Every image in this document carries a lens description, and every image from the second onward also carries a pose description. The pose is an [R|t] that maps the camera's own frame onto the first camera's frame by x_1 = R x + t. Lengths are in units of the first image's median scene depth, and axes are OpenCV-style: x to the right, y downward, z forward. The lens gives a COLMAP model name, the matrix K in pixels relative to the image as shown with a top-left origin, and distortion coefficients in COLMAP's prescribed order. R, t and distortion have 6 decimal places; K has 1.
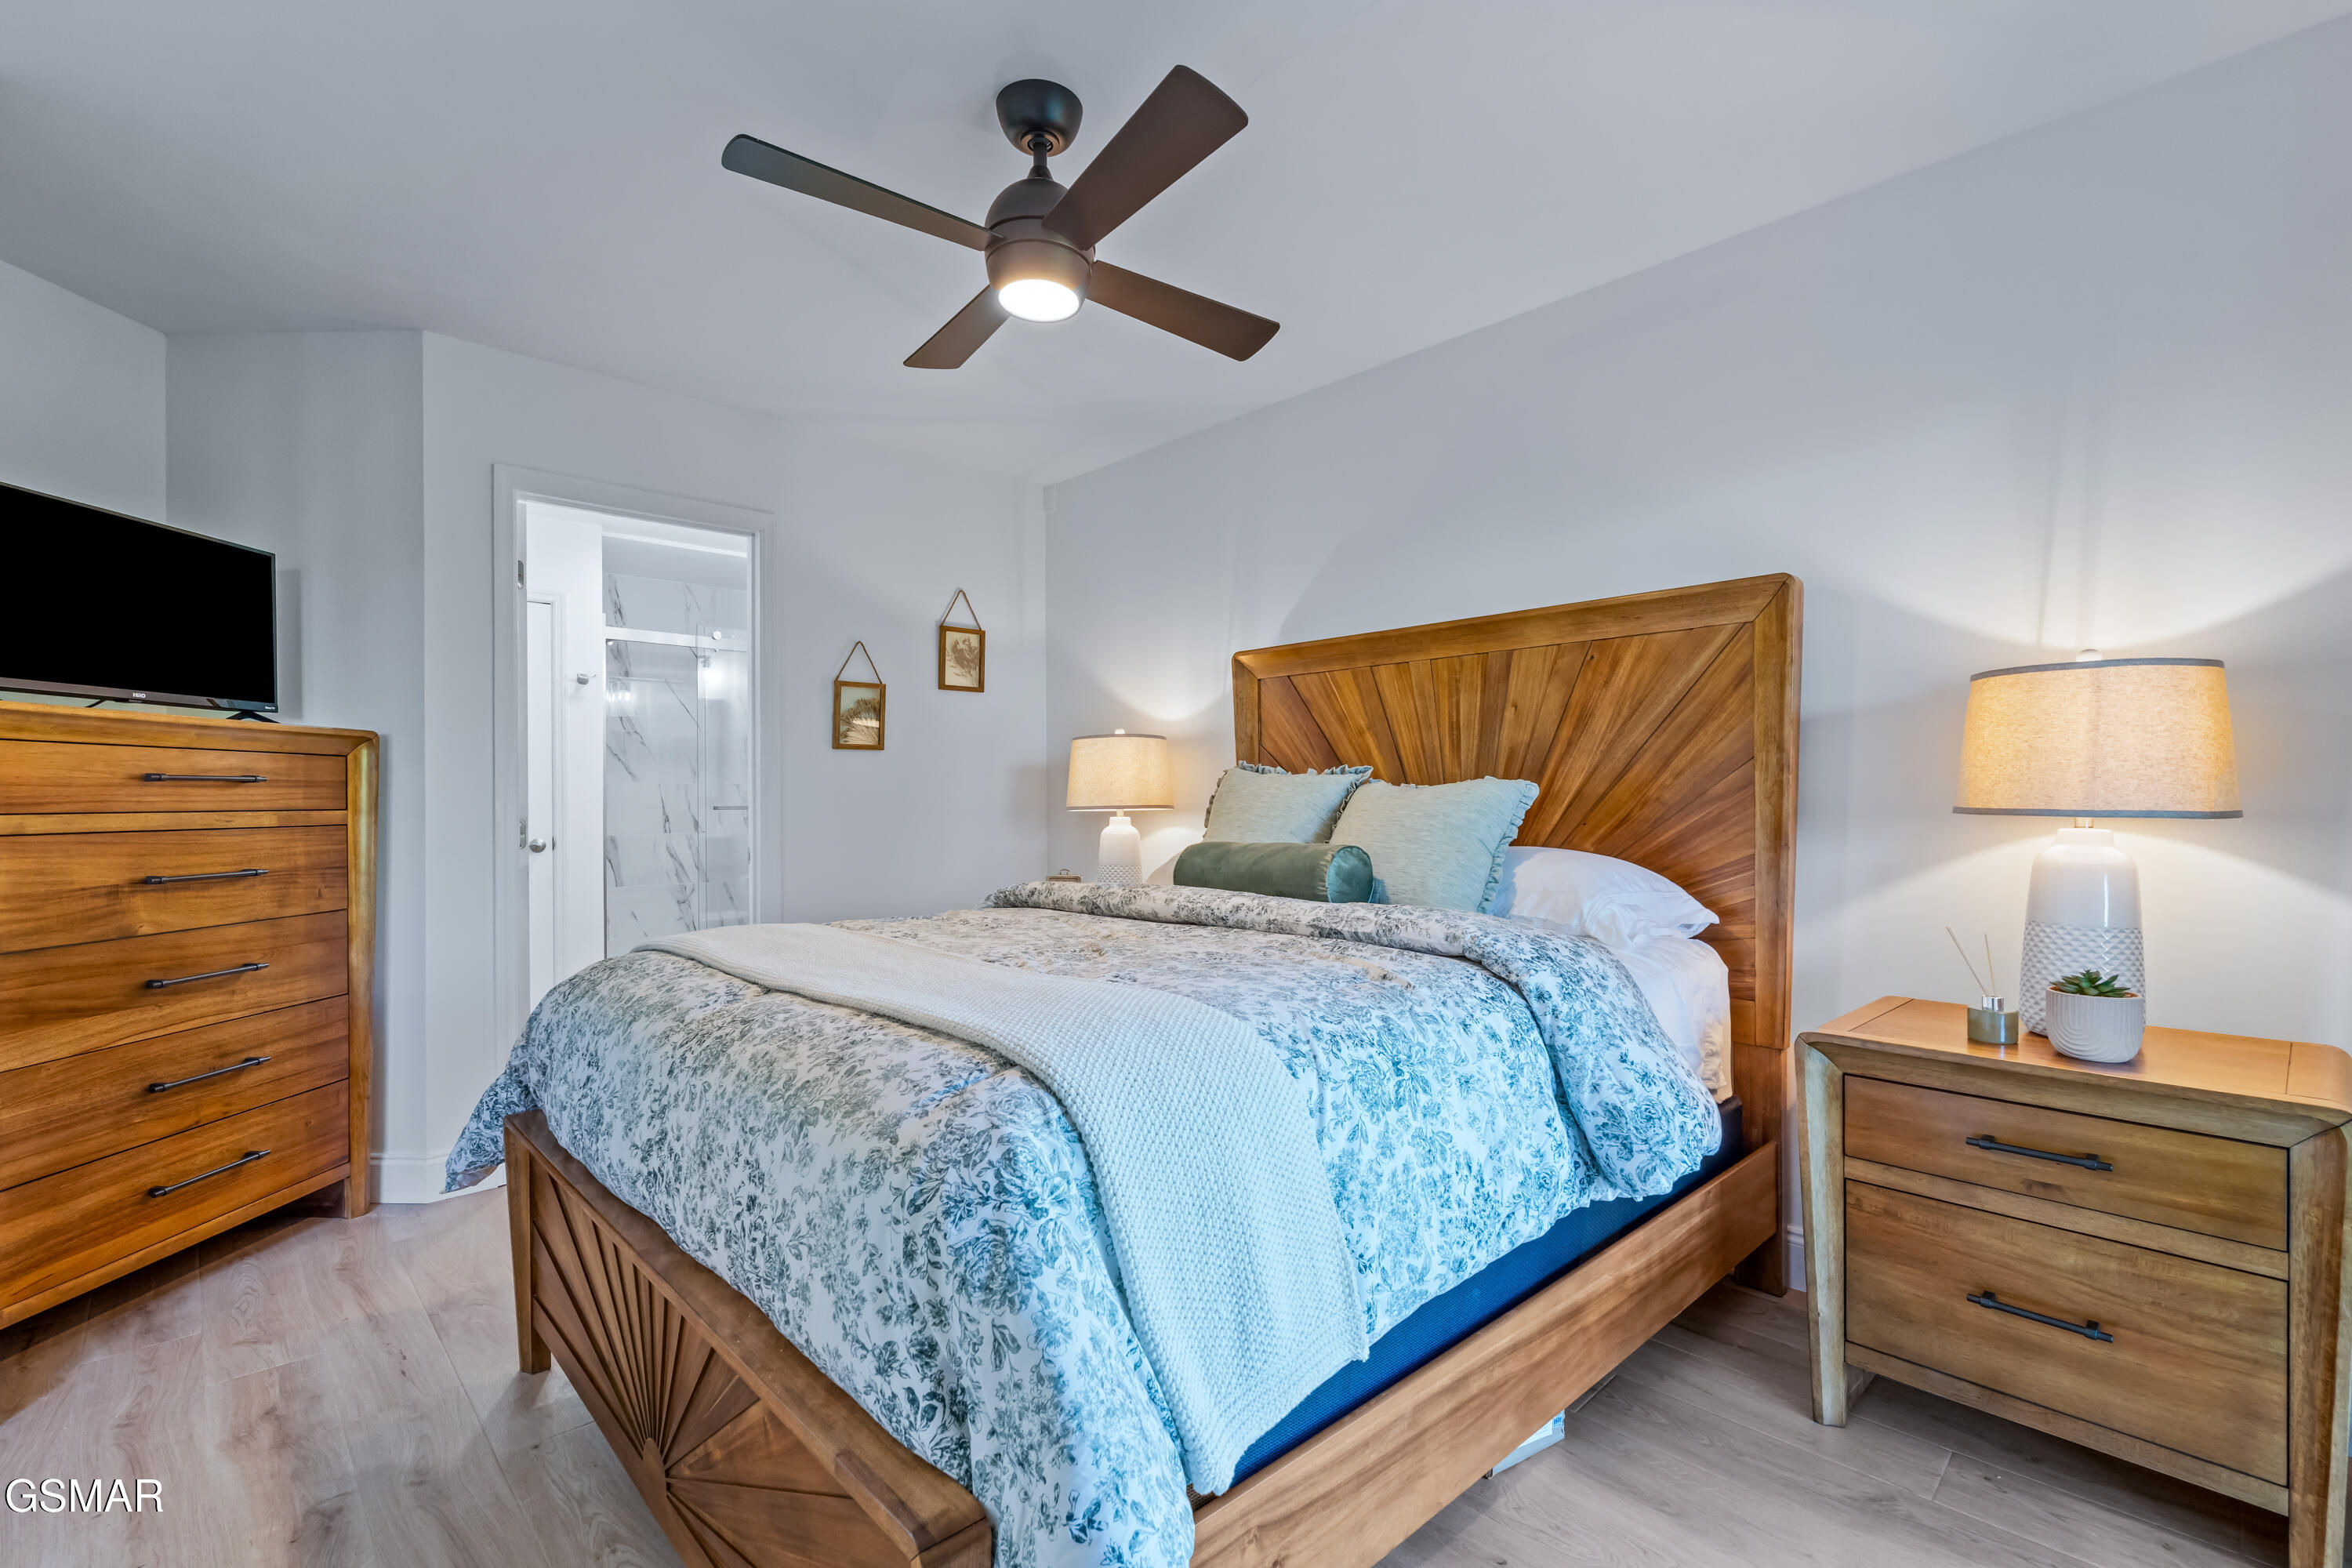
lens RADIAL K [[1016.1, 0, 1164.6], [0, 1016.1, 797.2], [0, 0, 1]] dist [-0.007374, 0.000865]
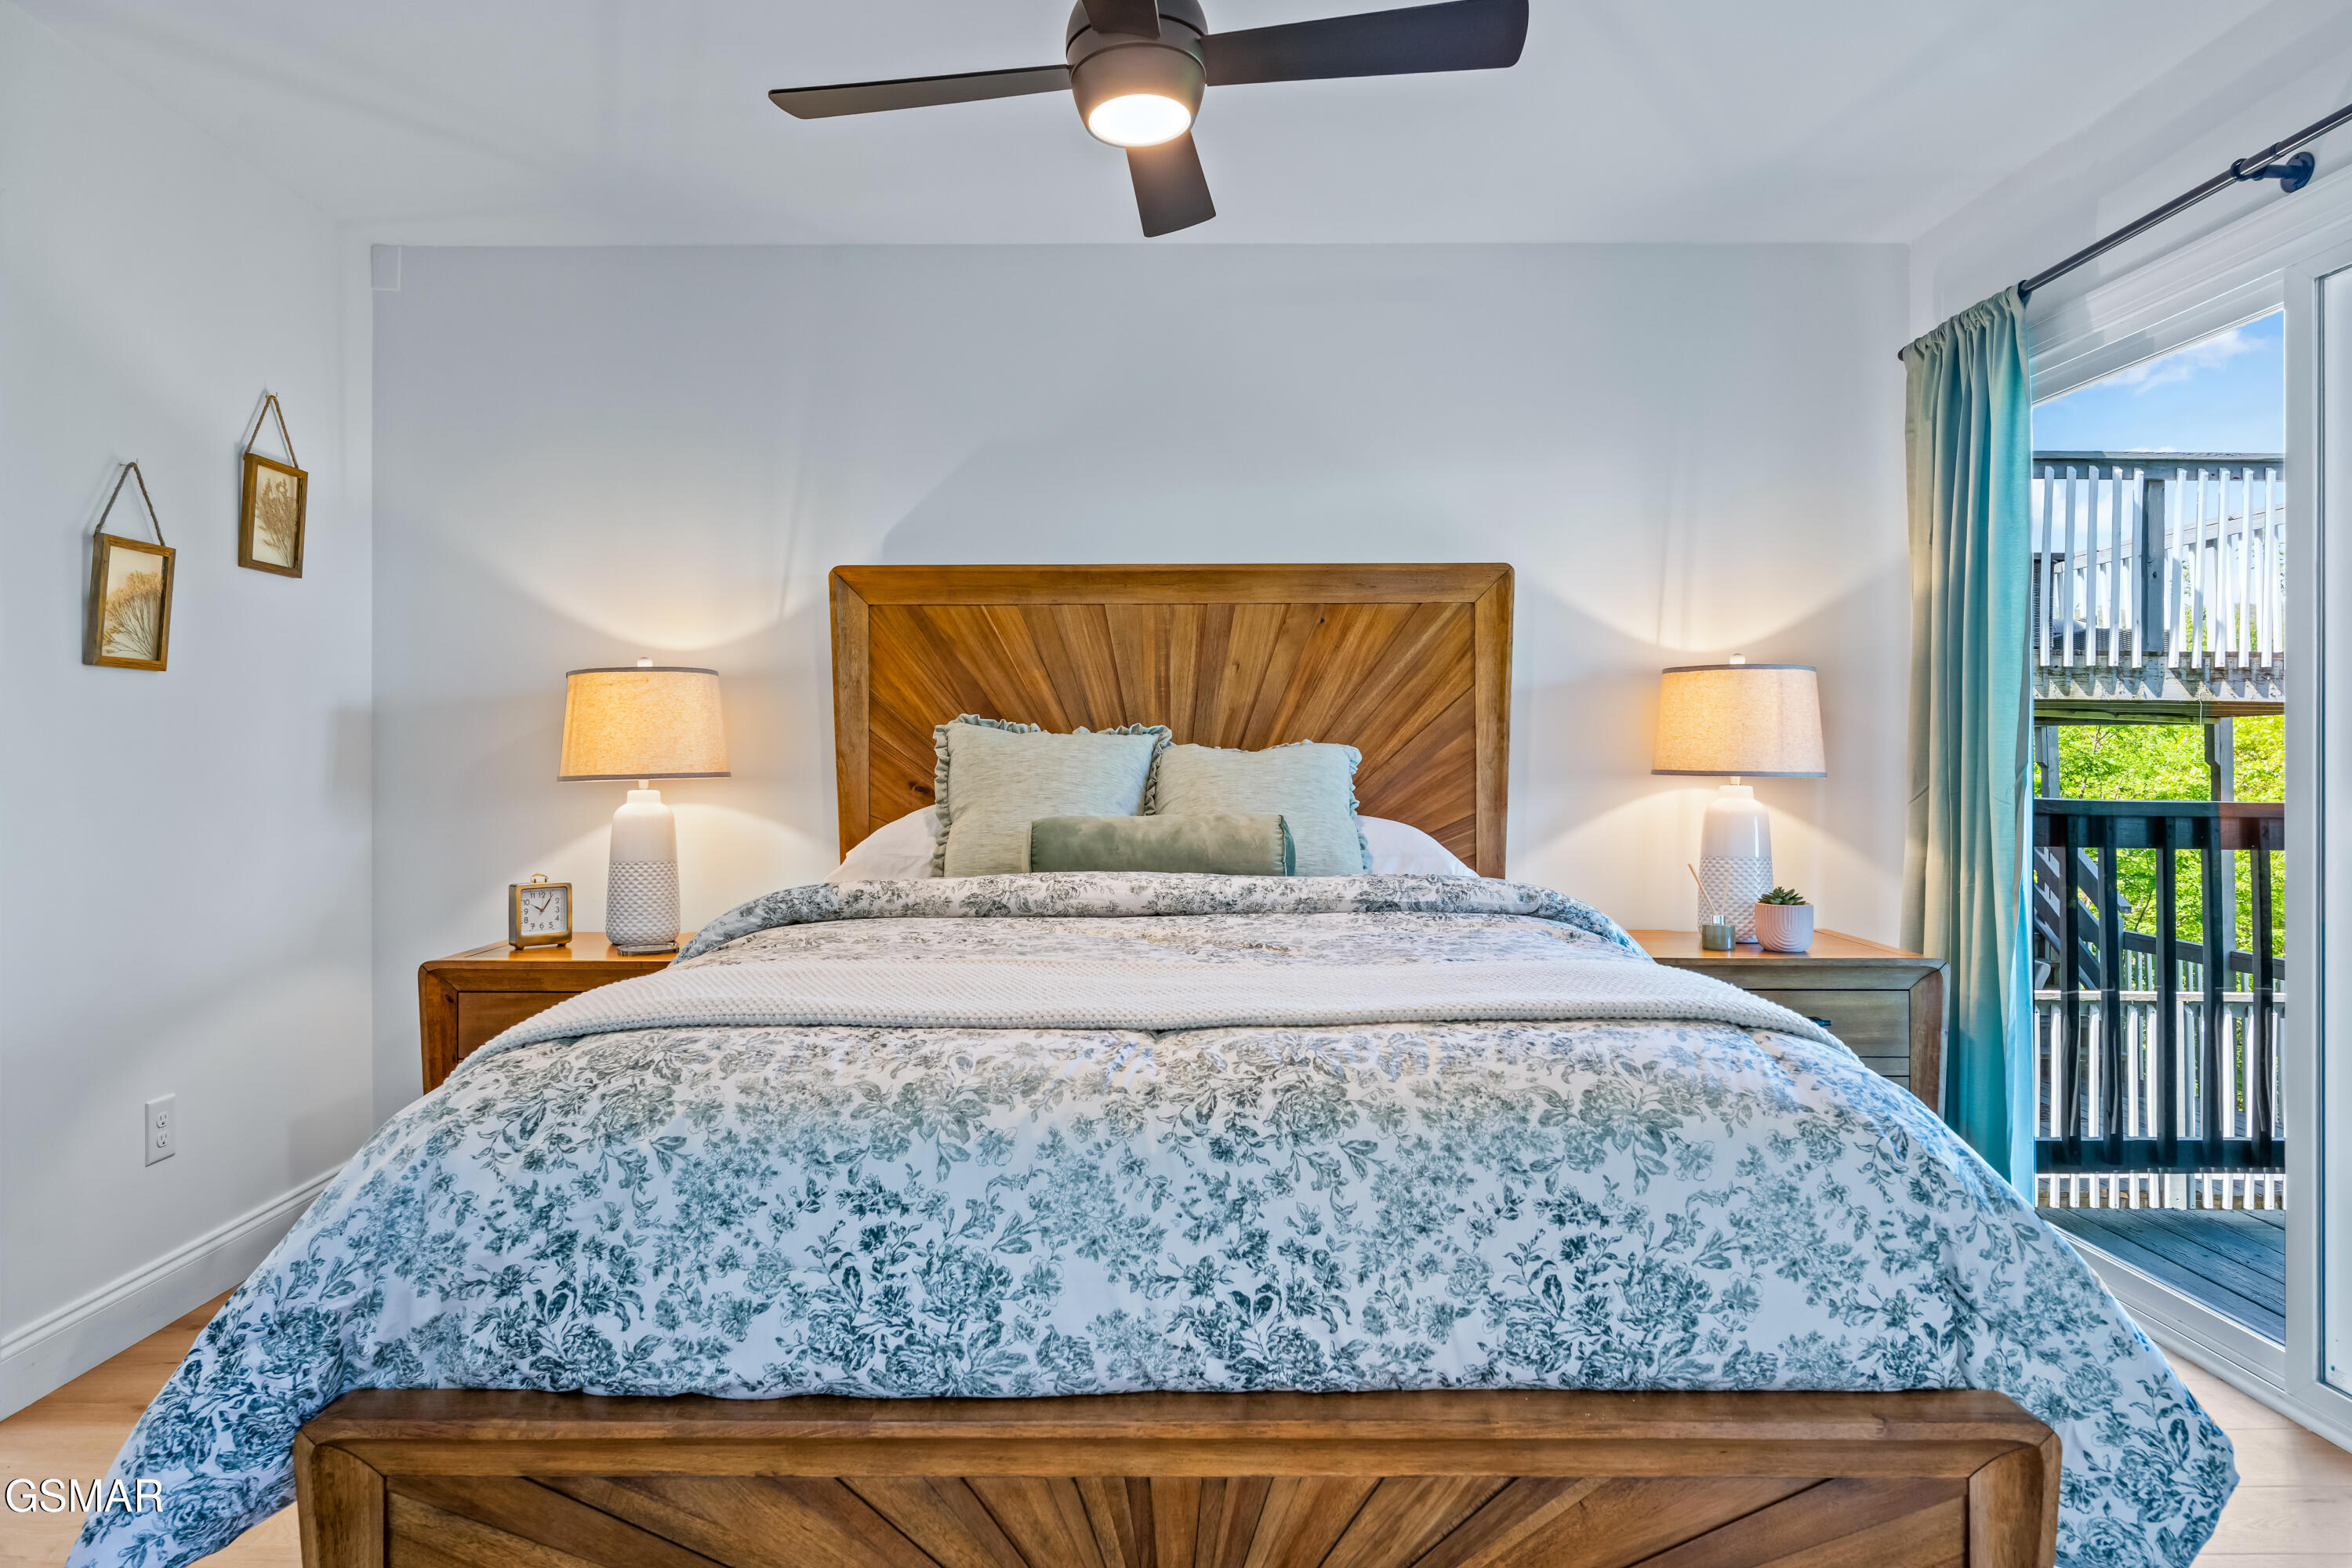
lens RADIAL K [[1325.1, 0, 1167.2], [0, 1325.1, 758.1], [0, 0, 1]] dist [-0.005223, 0.003808]
pose [[0.704862, 0.004319, 0.709331, -0.618037], [-0.001682, 0.999989, -0.004418, 0.002180], [-0.709342, 0.001921, 0.704862, 0.205699]]
